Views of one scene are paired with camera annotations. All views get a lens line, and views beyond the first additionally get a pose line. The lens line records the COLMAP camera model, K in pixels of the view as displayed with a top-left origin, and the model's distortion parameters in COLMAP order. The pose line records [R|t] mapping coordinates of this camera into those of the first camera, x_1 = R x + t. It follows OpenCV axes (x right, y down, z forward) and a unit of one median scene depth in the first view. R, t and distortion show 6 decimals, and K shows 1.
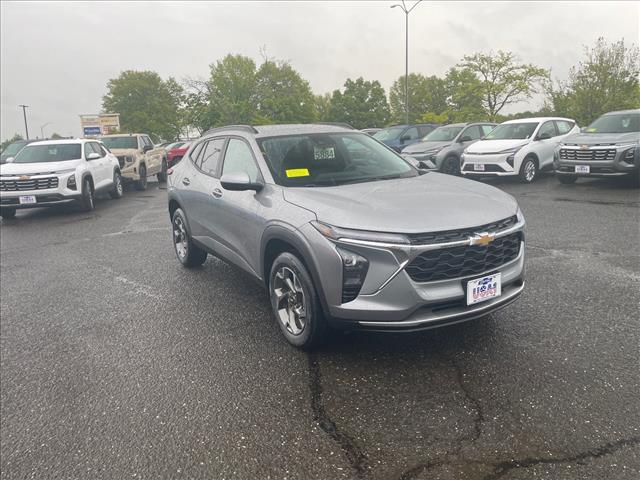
lens RADIAL K [[486.0, 0, 322.8], [0, 486.0, 240.2], [0, 0, 1]] dist [0.085929, -0.119126]
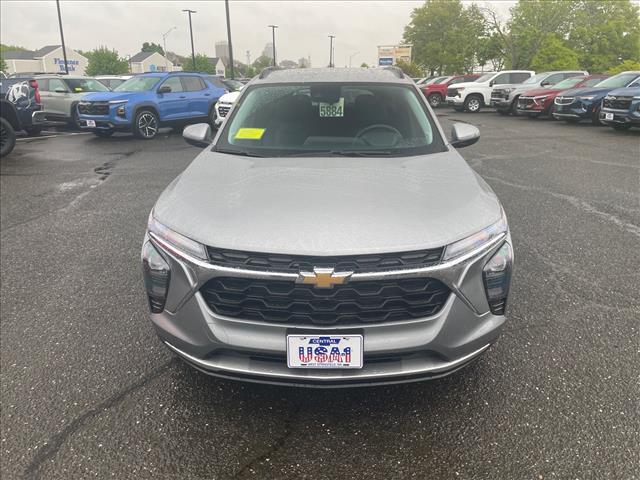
lens RADIAL K [[486.0, 0, 322.8], [0, 486.0, 240.2], [0, 0, 1]] dist [0.085929, -0.119126]
pose [[0.837798, 0.212984, -0.502725, 0.608195], [-0.147509, 0.974831, 0.167171, -0.149038], [0.525677, -0.065899, 0.848128, 0.450765]]
